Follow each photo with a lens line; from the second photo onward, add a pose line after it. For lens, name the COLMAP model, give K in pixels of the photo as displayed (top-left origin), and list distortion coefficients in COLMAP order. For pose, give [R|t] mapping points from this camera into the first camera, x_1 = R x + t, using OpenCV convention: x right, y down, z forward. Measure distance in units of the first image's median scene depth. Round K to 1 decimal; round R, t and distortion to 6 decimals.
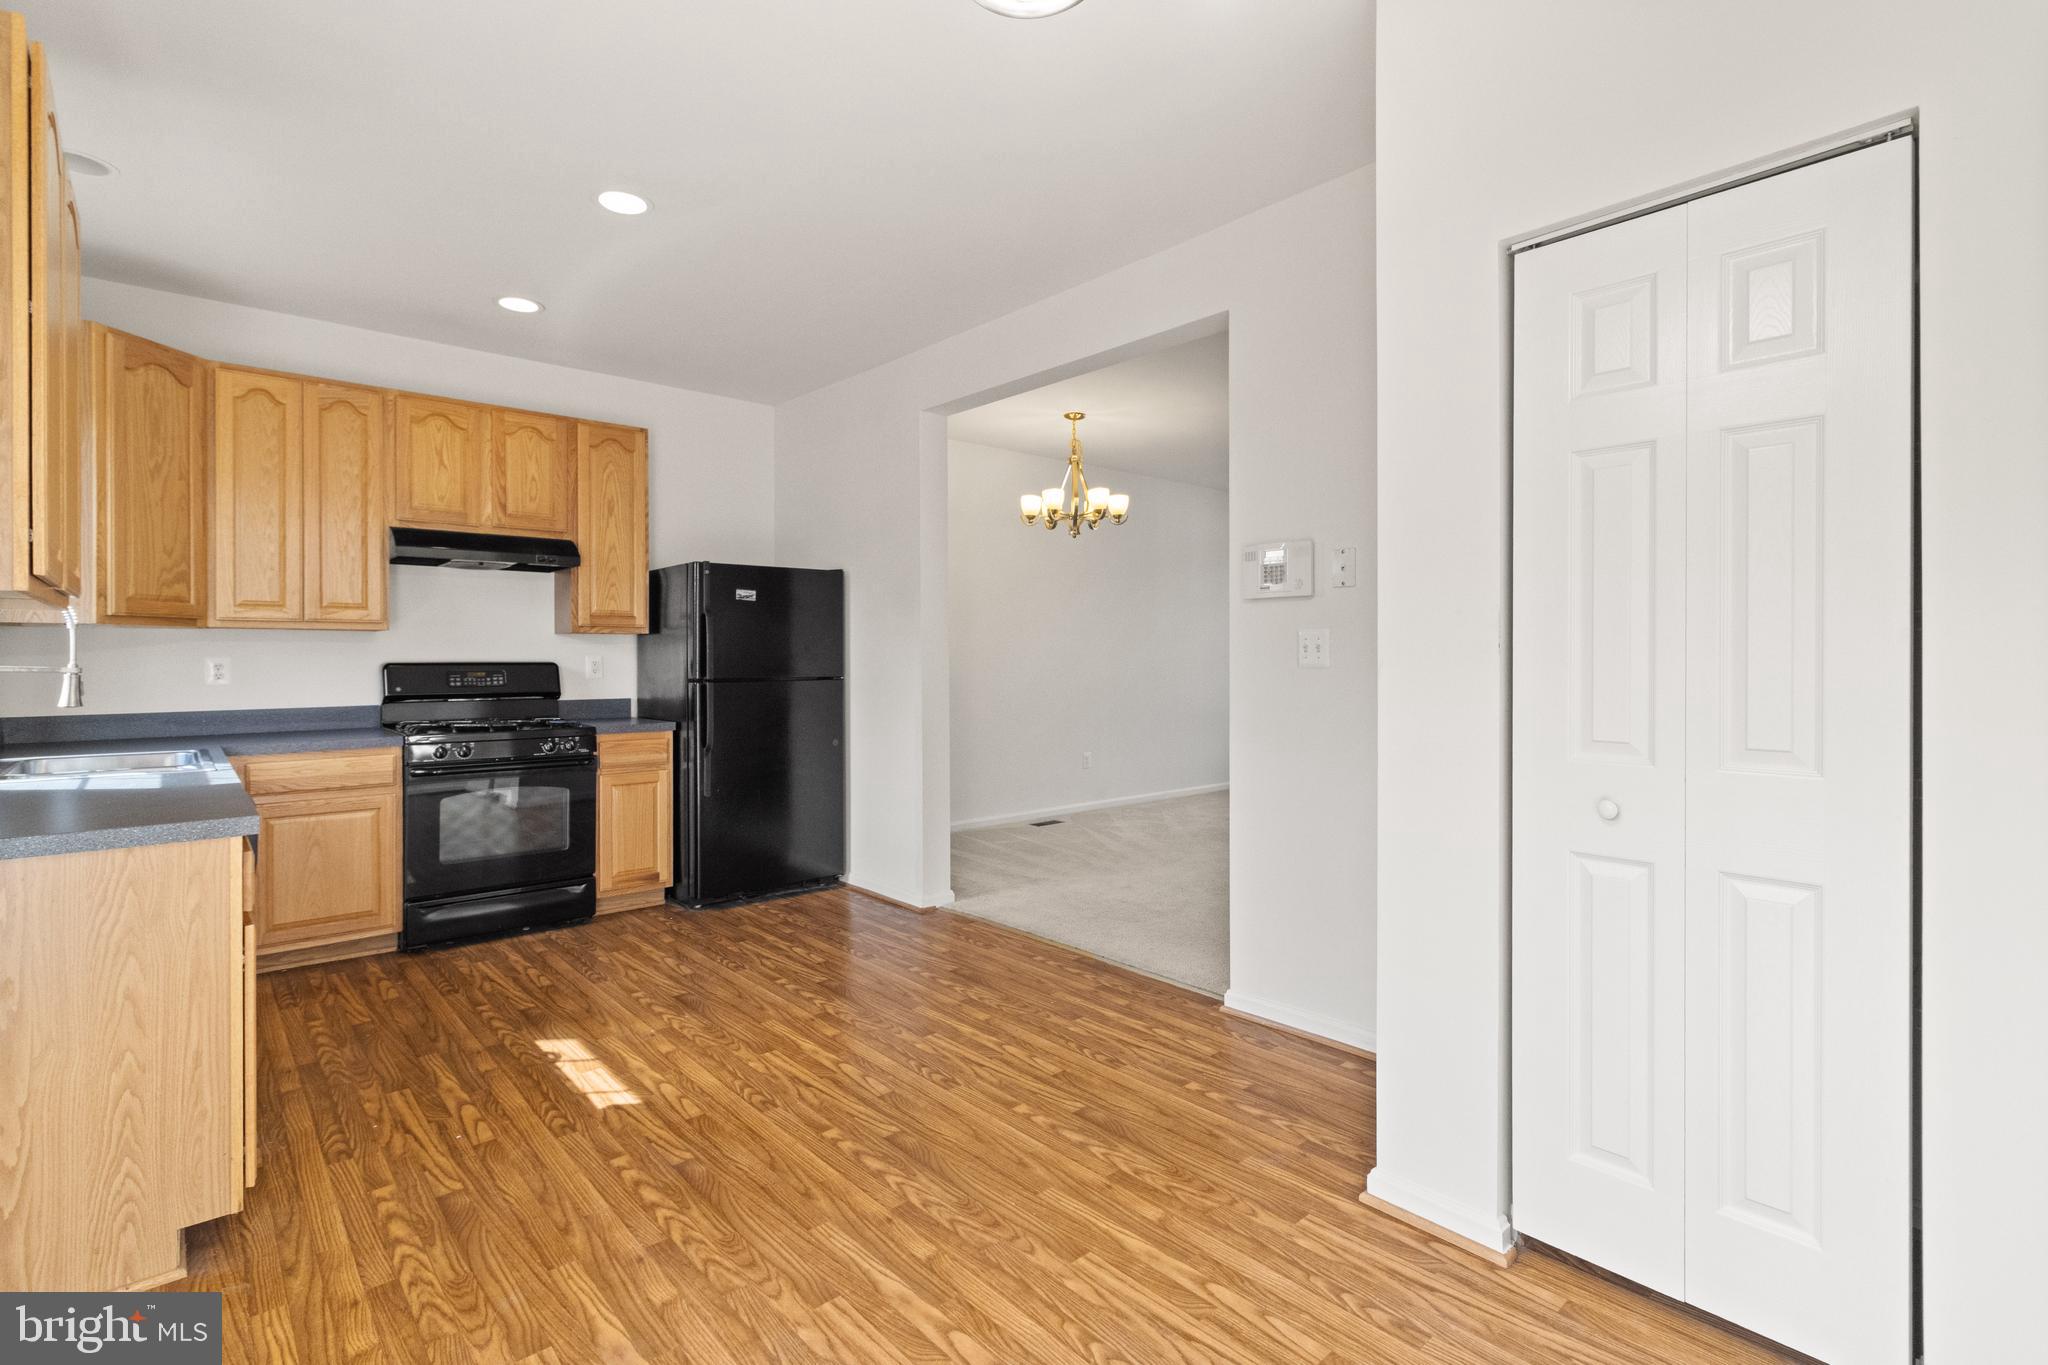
lens RADIAL K [[945.3, 0, 1028.8], [0, 945.3, 656.6], [0, 0, 1]] dist [-0.009223, -0.000188]
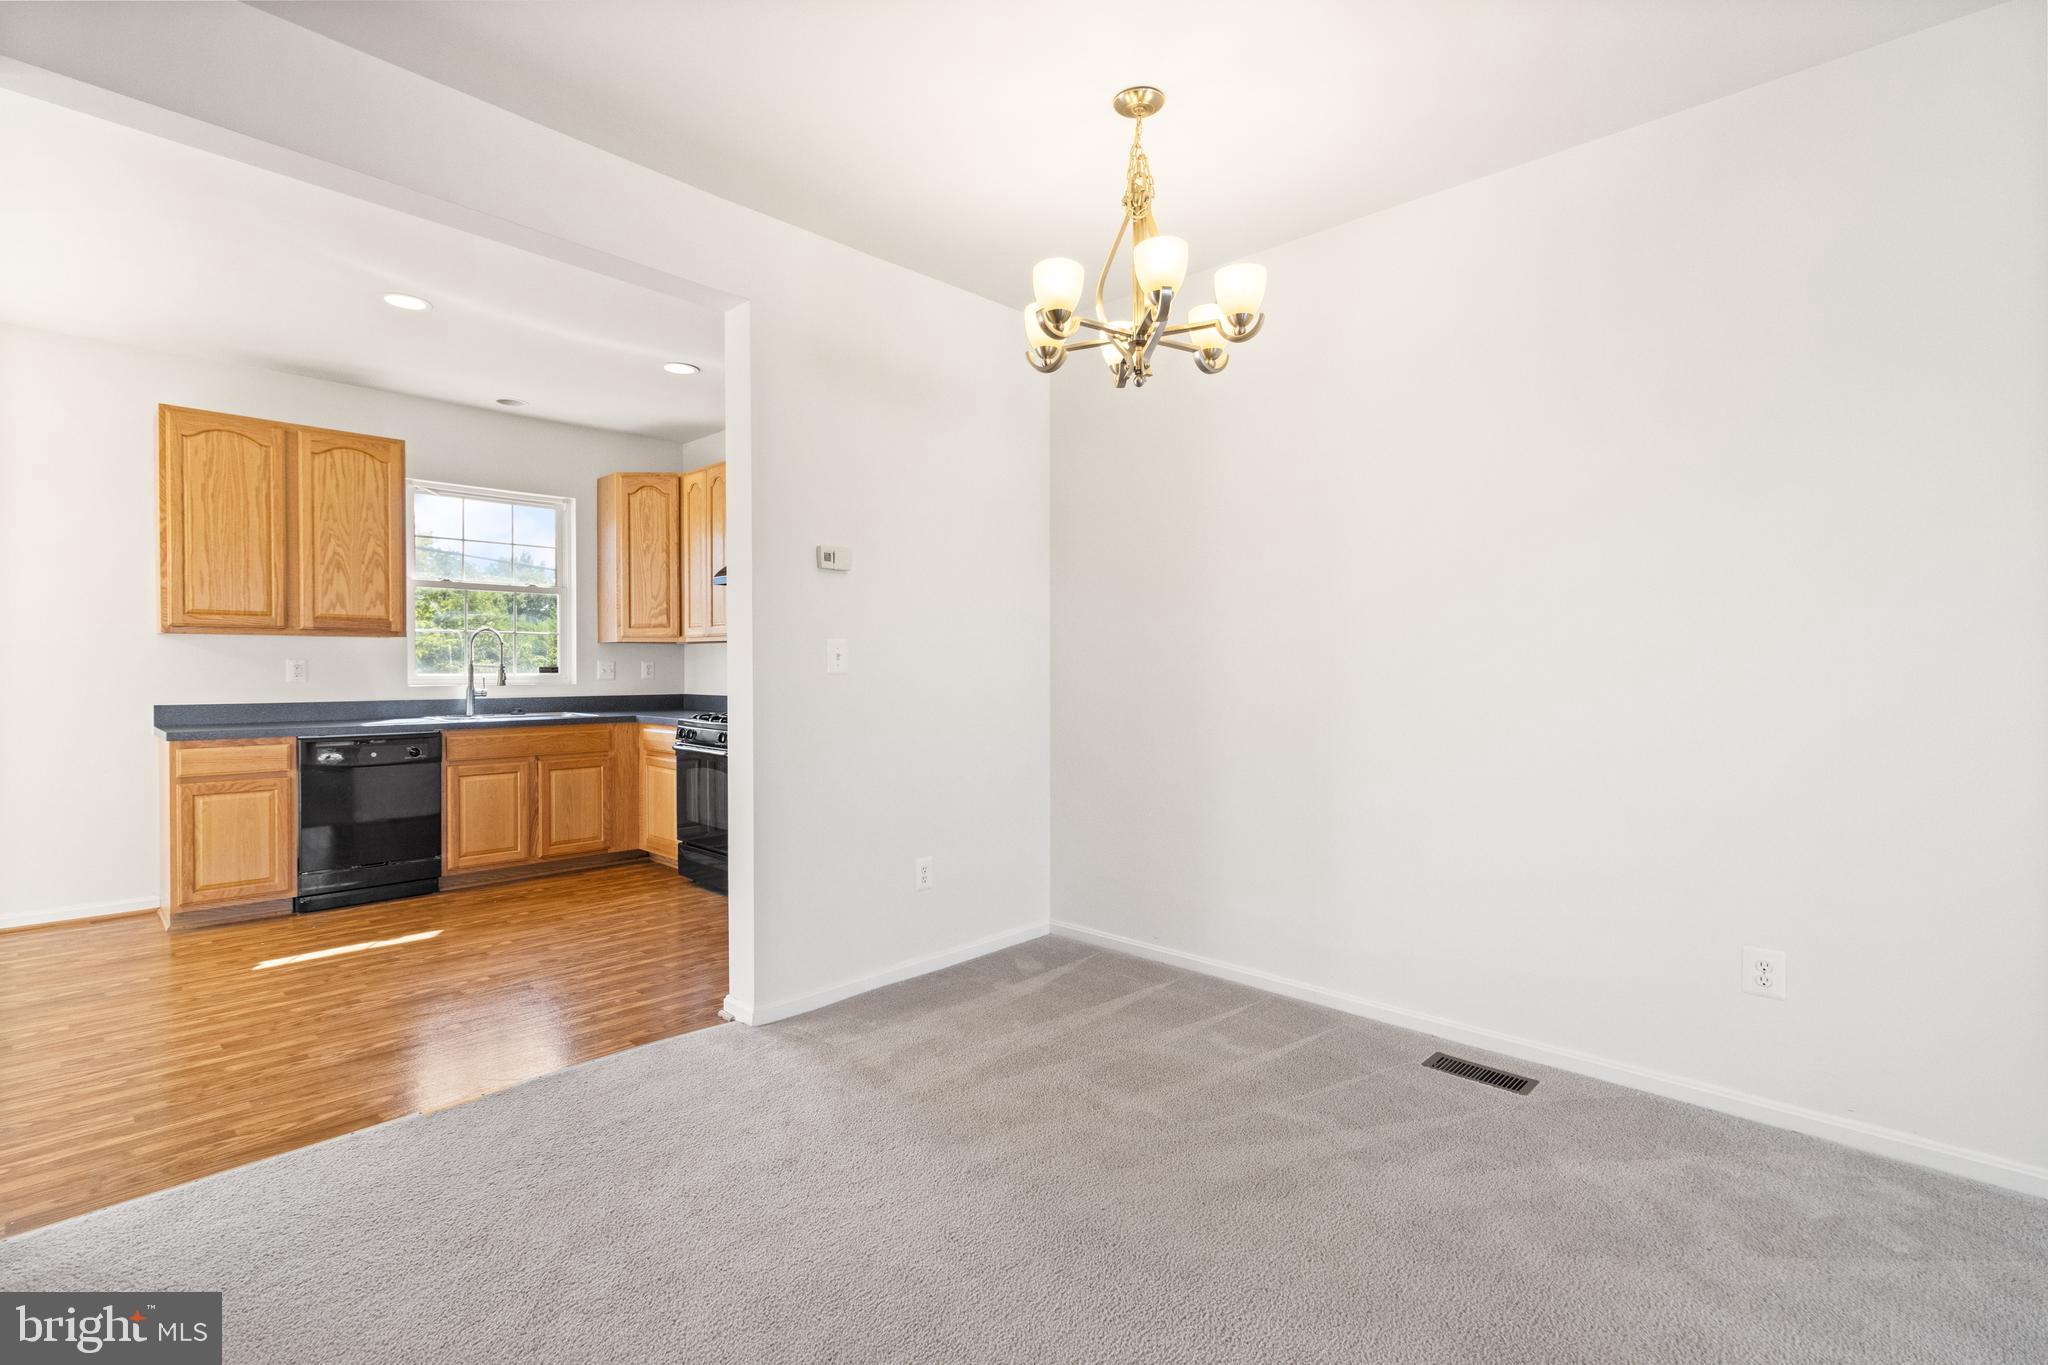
lens RADIAL K [[945.3, 0, 1023.6], [0, 945.3, 664.8], [0, 0, 1]] dist [-0.009223, -0.000188]
pose [[0.084570, -0.004148, -0.996409, 0.795211], [0.000740, 0.999991, -0.004100, 0.015199], [0.996417, -0.000391, 0.084572, 1.507168]]
